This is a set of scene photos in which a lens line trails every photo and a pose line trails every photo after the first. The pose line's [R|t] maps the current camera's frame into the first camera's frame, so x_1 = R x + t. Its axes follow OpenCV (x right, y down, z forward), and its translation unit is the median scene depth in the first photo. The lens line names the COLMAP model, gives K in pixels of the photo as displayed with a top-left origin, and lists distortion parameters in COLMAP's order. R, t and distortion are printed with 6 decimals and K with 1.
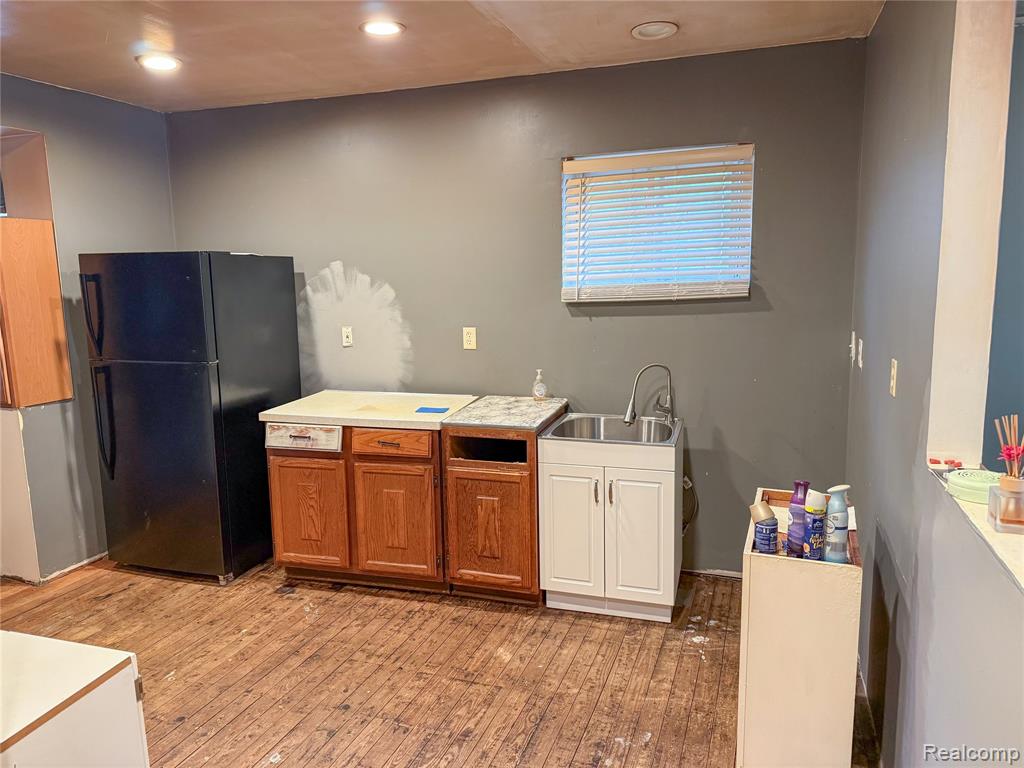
lens RADIAL K [[721.5, 0, 514.2], [0, 721.5, 384.8], [0, 0, 1]] dist [0.040892, -0.051598]
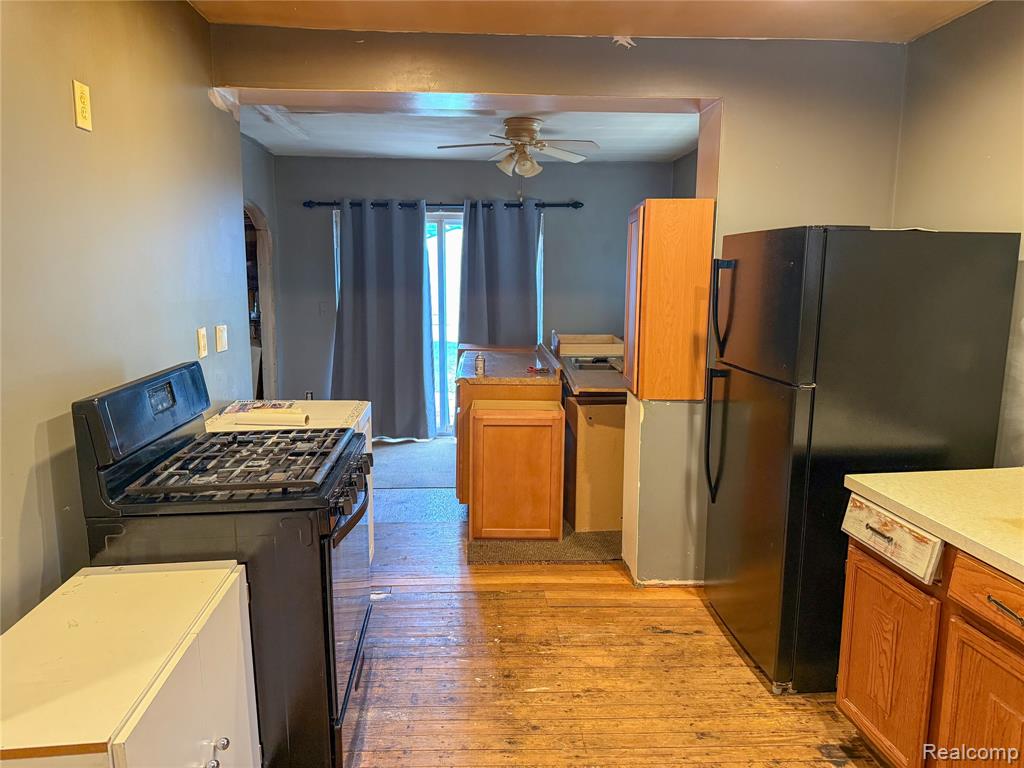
lens RADIAL K [[721.5, 0, 514.3], [0, 721.5, 383.2], [0, 0, 1]] dist [0.040892, -0.051598]
pose [[0.375833, 0.160039, -0.912763, 0.113600], [-0.159940, 0.981396, 0.106217, -0.062359], [0.912781, 0.106067, 0.394438, 0.467223]]
